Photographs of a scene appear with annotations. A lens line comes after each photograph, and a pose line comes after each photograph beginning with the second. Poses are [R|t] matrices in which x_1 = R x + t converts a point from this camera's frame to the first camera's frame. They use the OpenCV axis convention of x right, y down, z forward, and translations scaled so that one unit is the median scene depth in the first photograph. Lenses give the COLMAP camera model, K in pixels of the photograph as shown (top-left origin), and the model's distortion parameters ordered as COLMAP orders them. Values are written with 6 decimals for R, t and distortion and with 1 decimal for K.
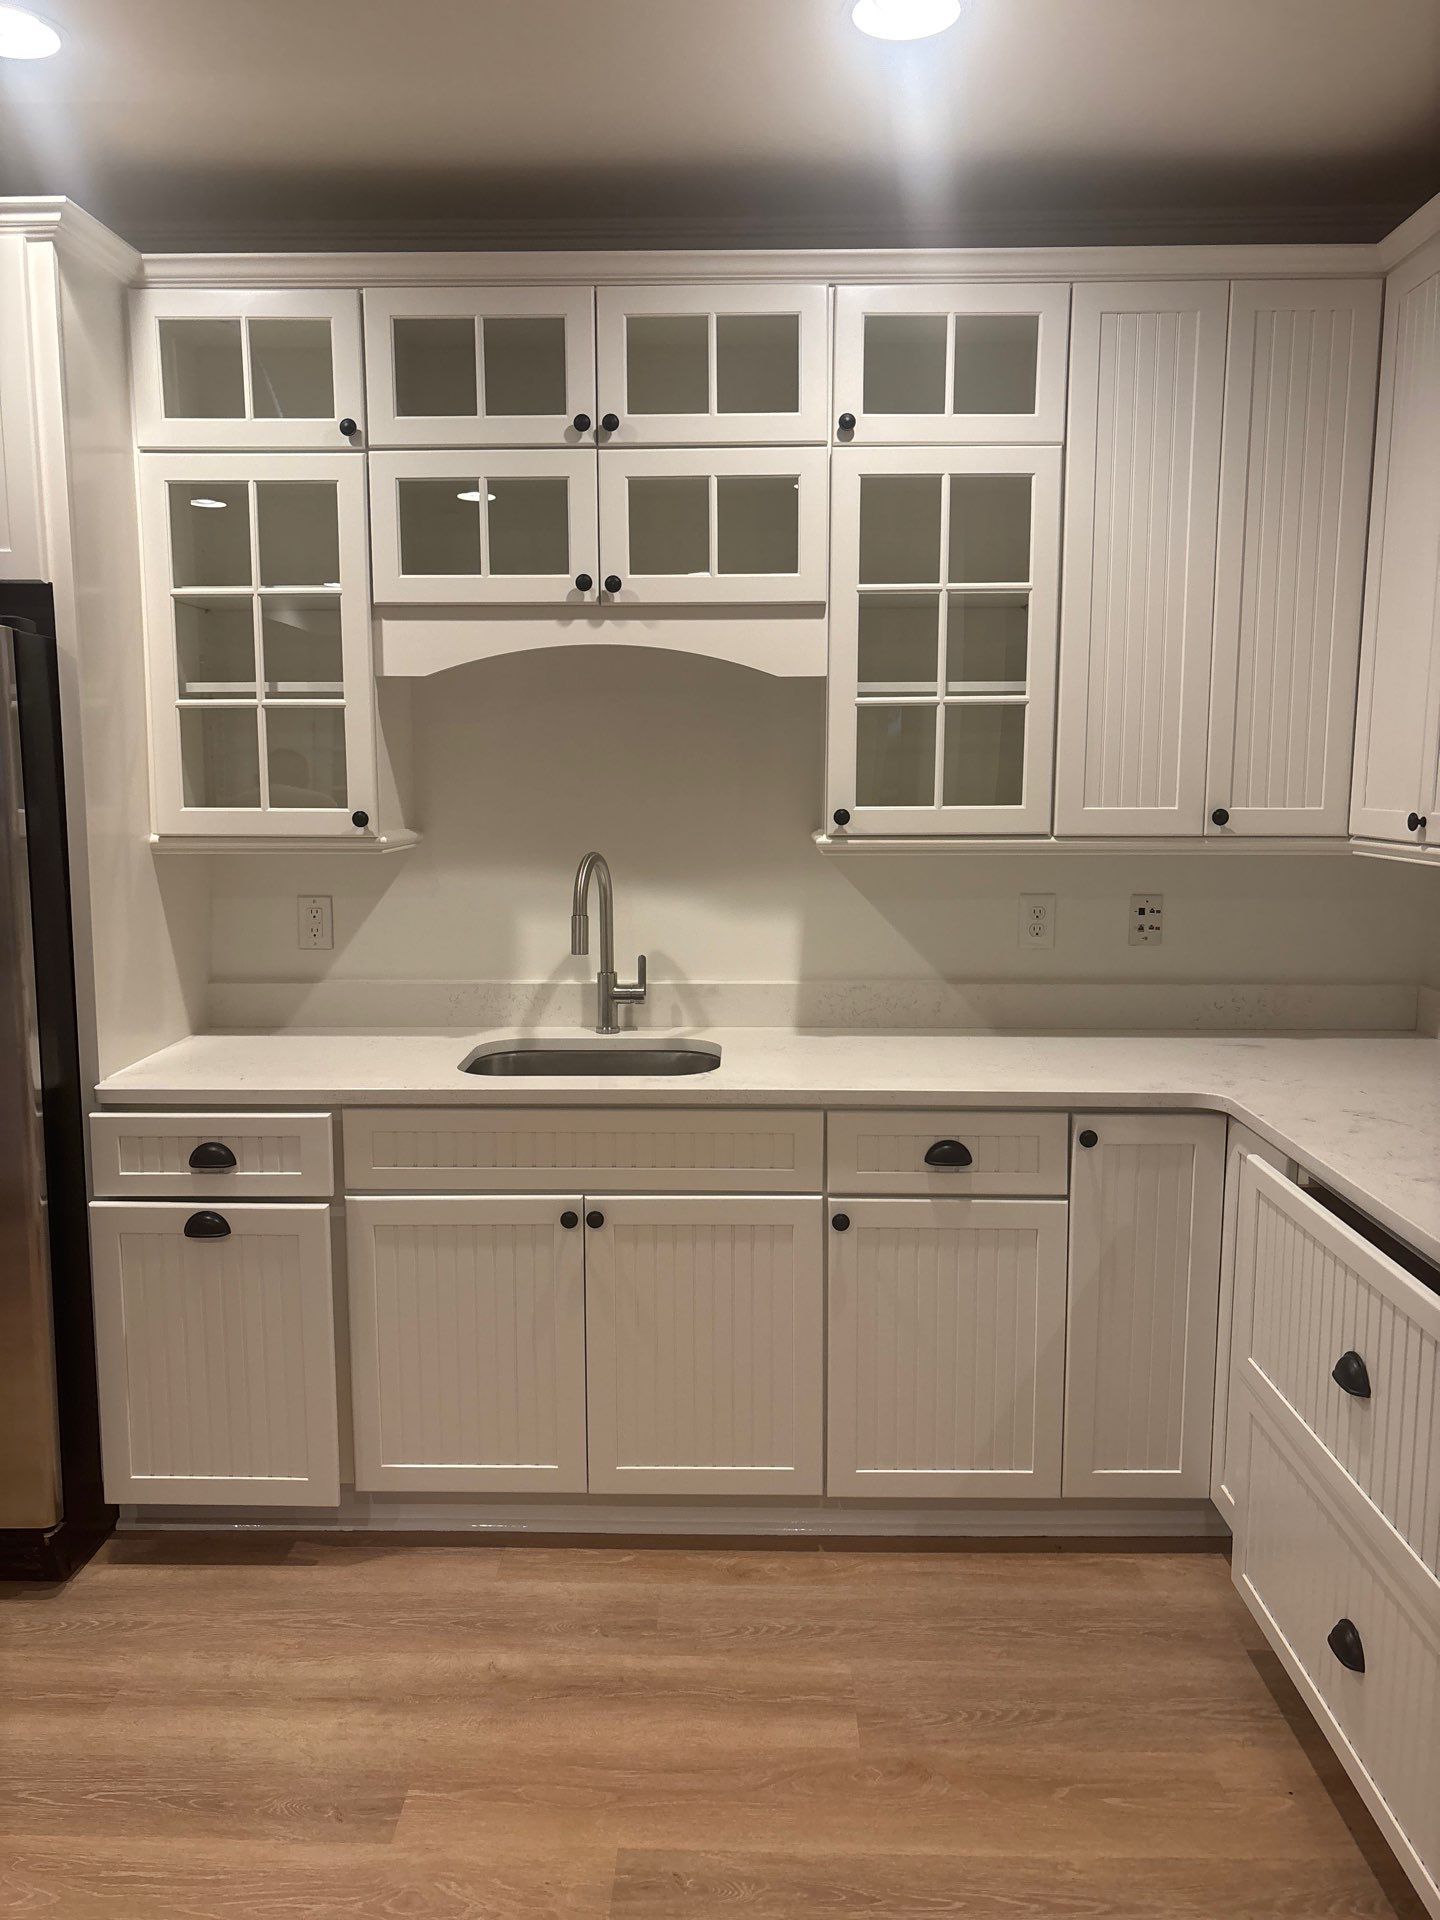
lens RADIAL K [[1464.0, 0, 720.1], [0, 1464.0, 954.4], [0, 0, 1]] dist [0.026600, -0.042091]
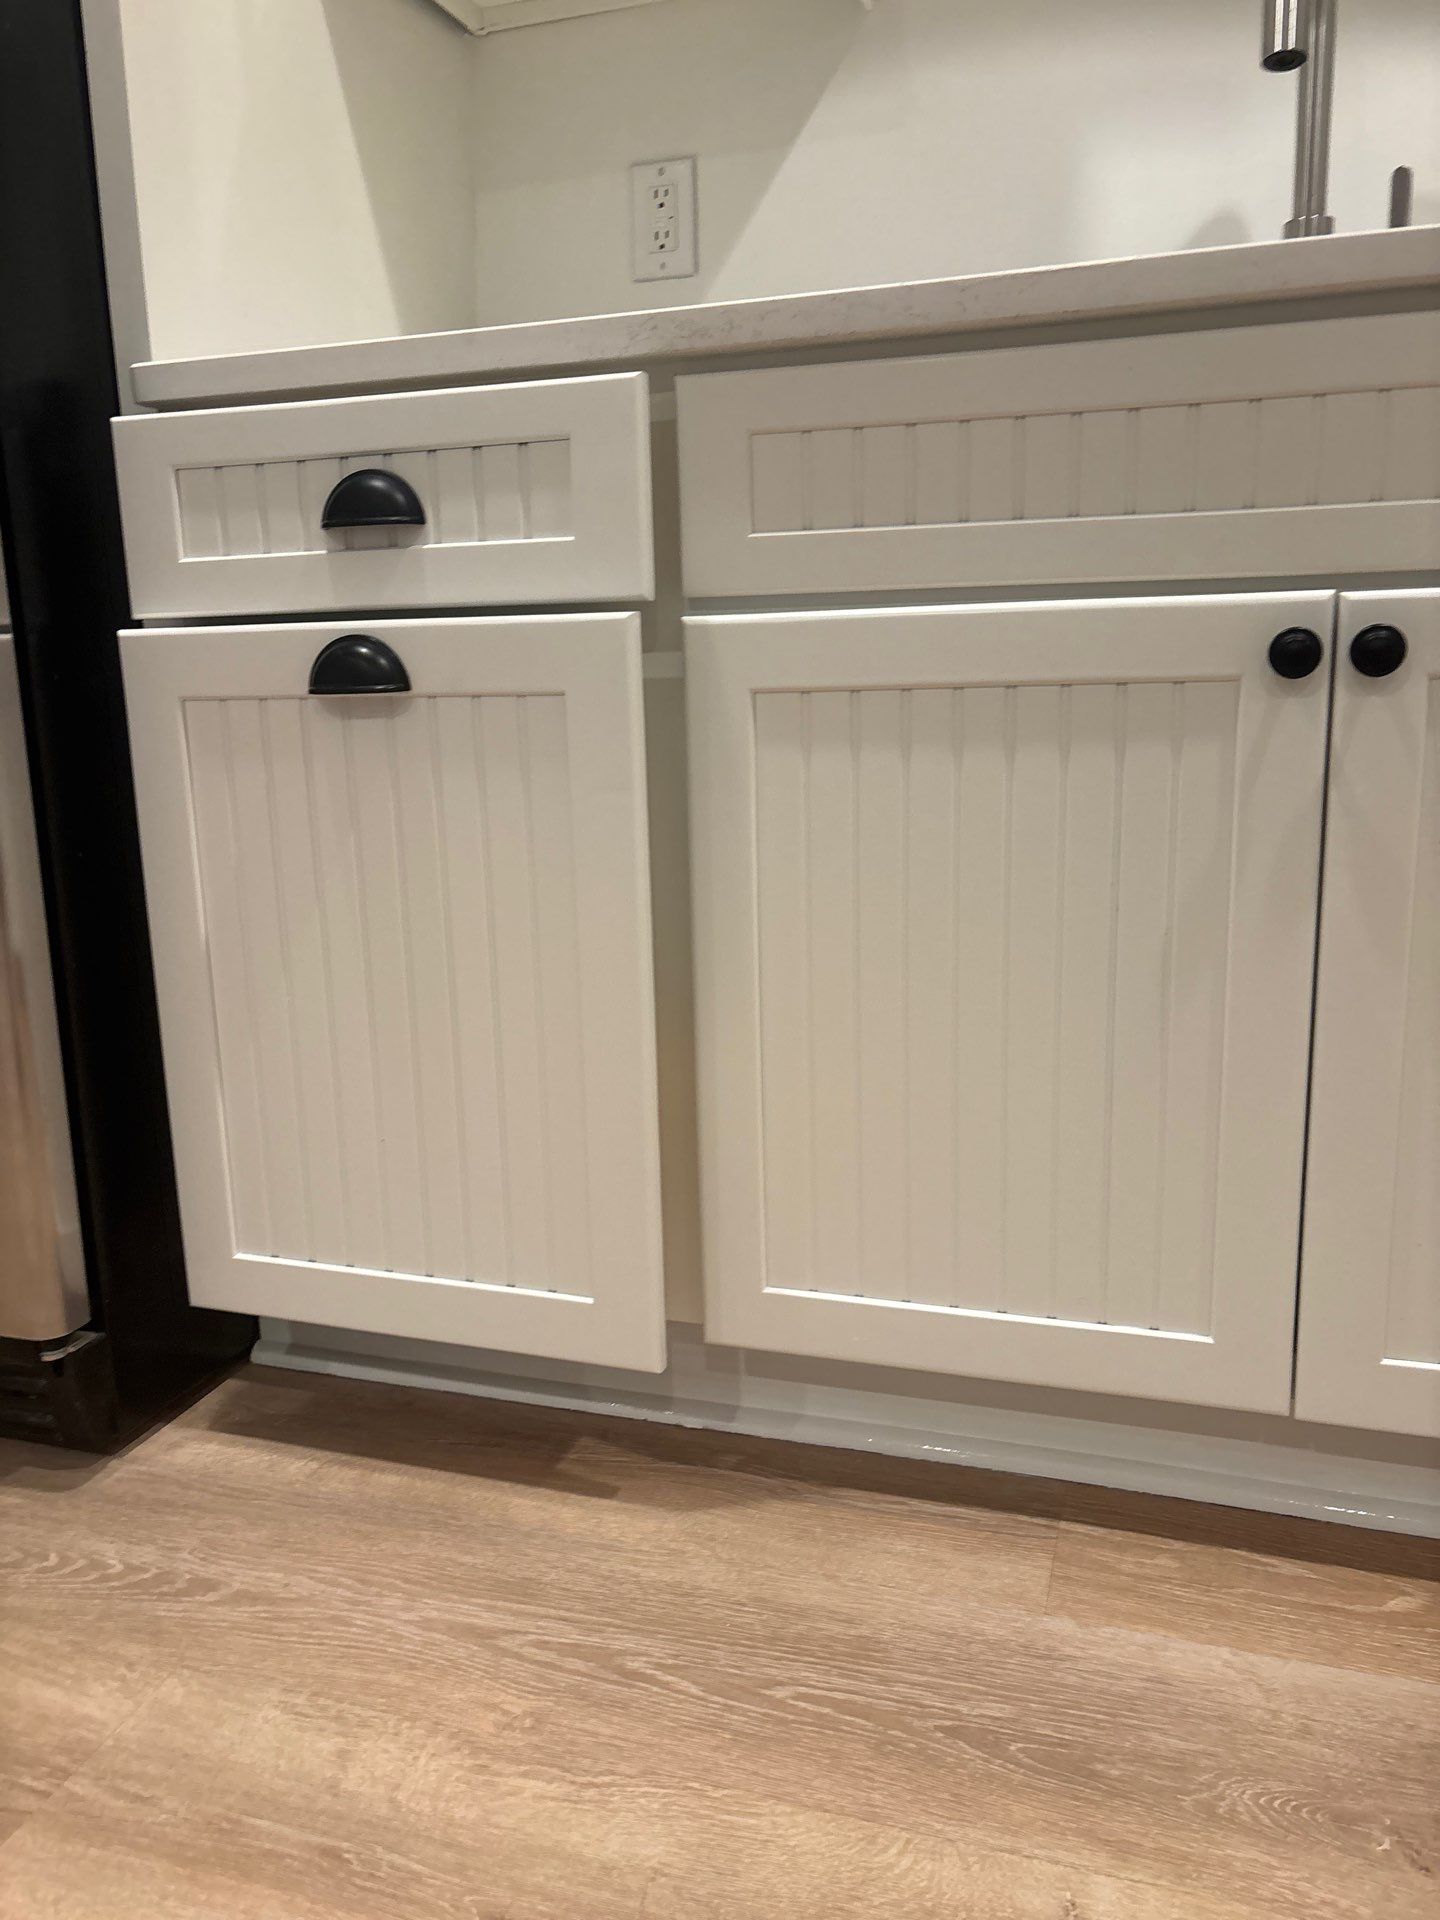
lens RADIAL K [[1464.0, 0, 685.7], [0, 1464.0, 972.4], [0, 0, 1]] dist [0.026600, -0.042091]
pose [[0.952580, 0.038934, -0.301788, -0.132256], [-0.011870, 0.995780, 0.091000, 0.225560], [0.304058, -0.083102, 0.949022, 0.618764]]
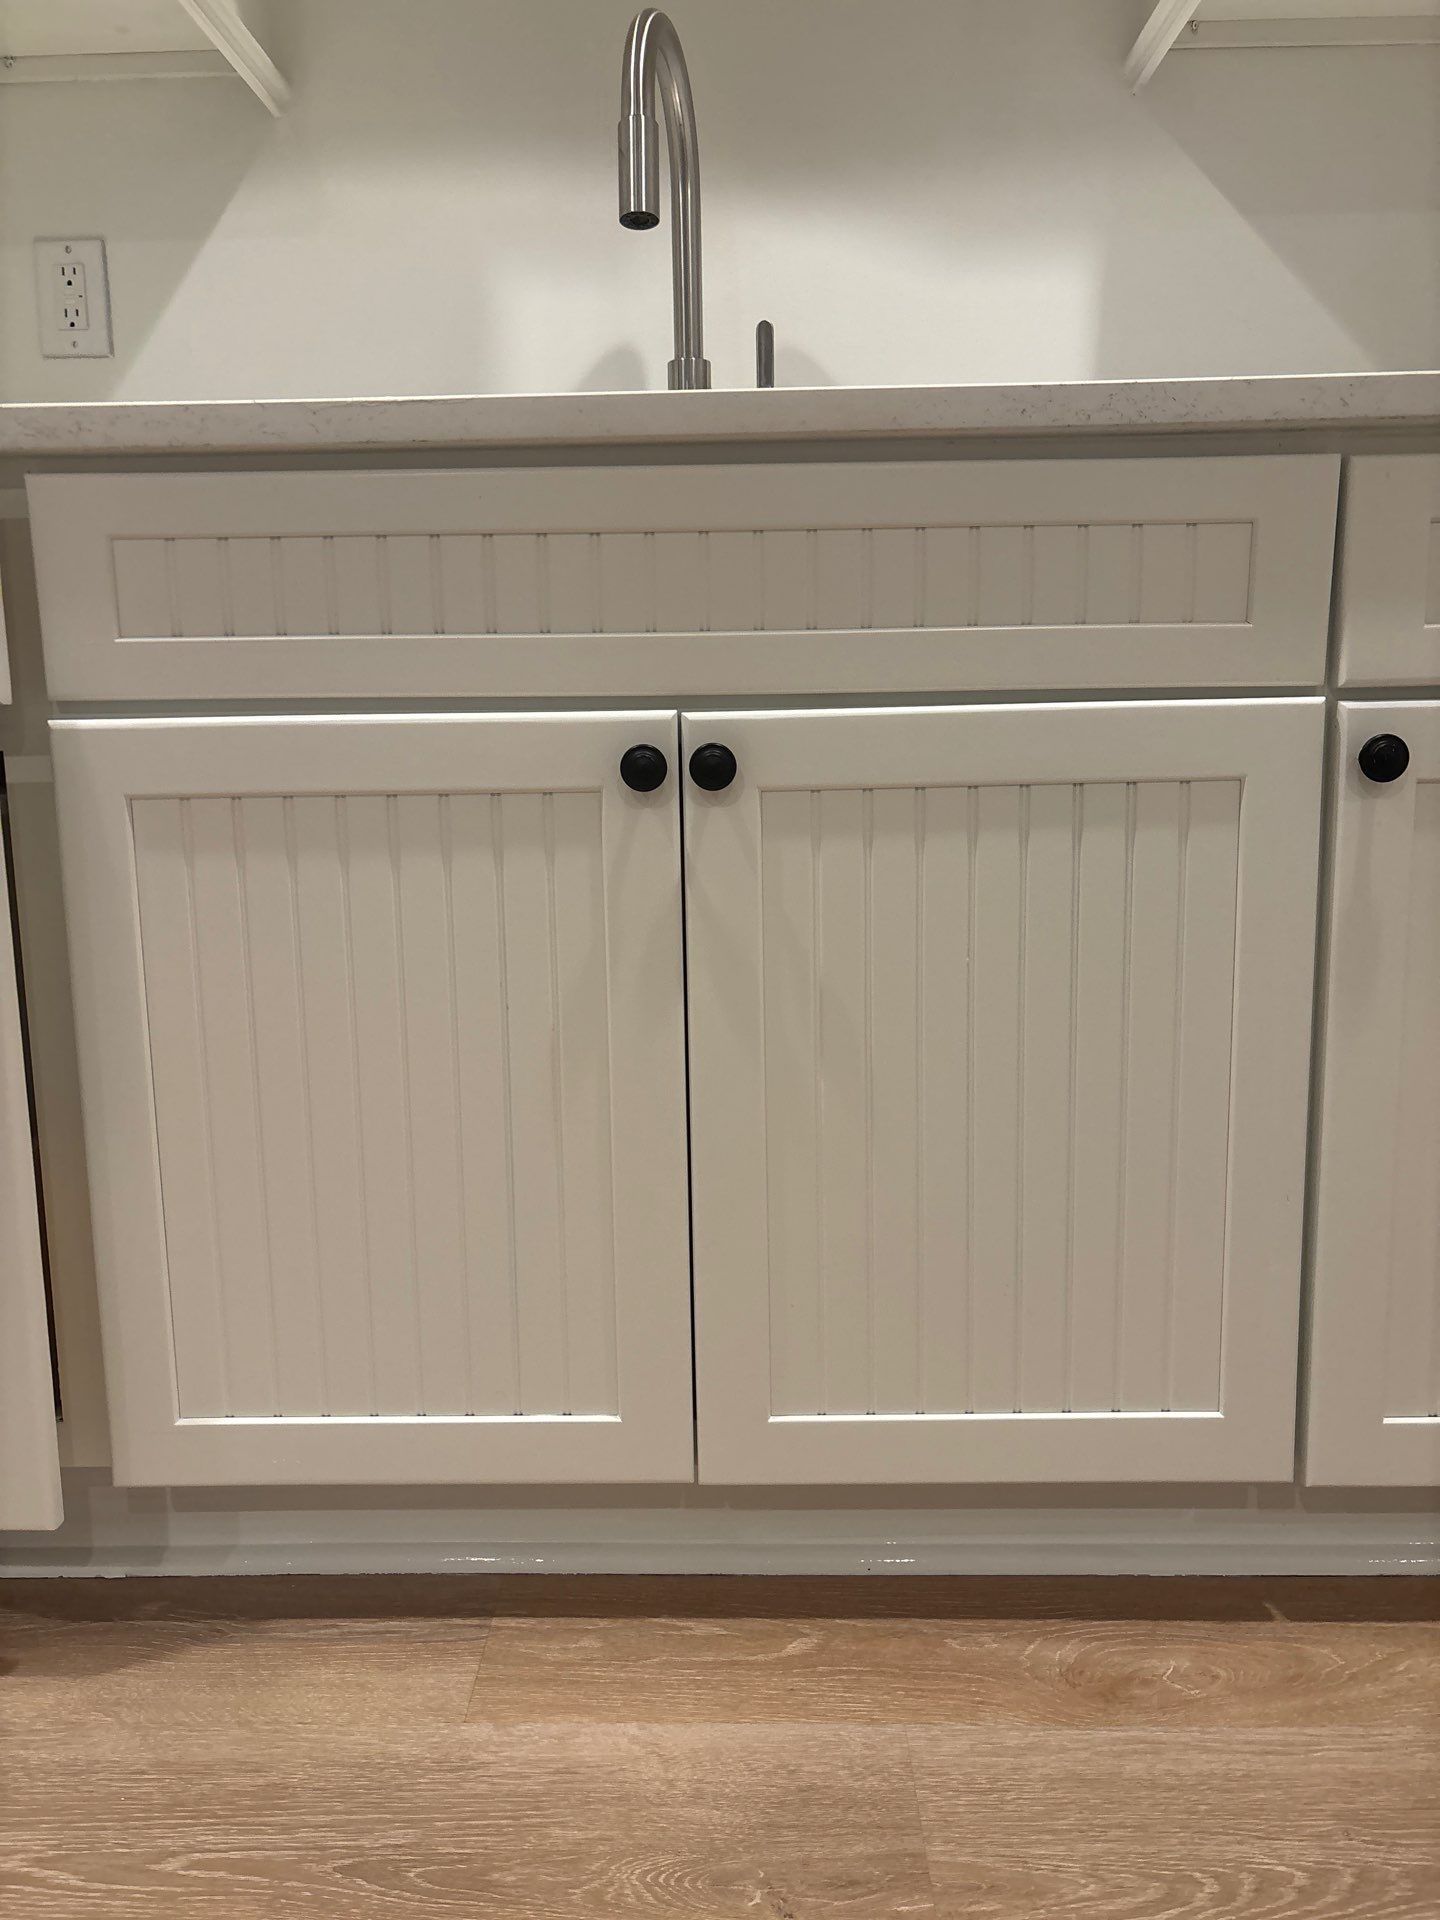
lens RADIAL K [[1464.0, 0, 706.8], [0, 1464.0, 952.3], [0, 0, 1]] dist [0.026600, -0.042091]
pose [[0.999909, -0.013093, -0.003279, -0.086059], [0.013208, 0.999204, 0.037638, 0.213308], [0.002784, -0.037678, 0.999286, 0.623769]]
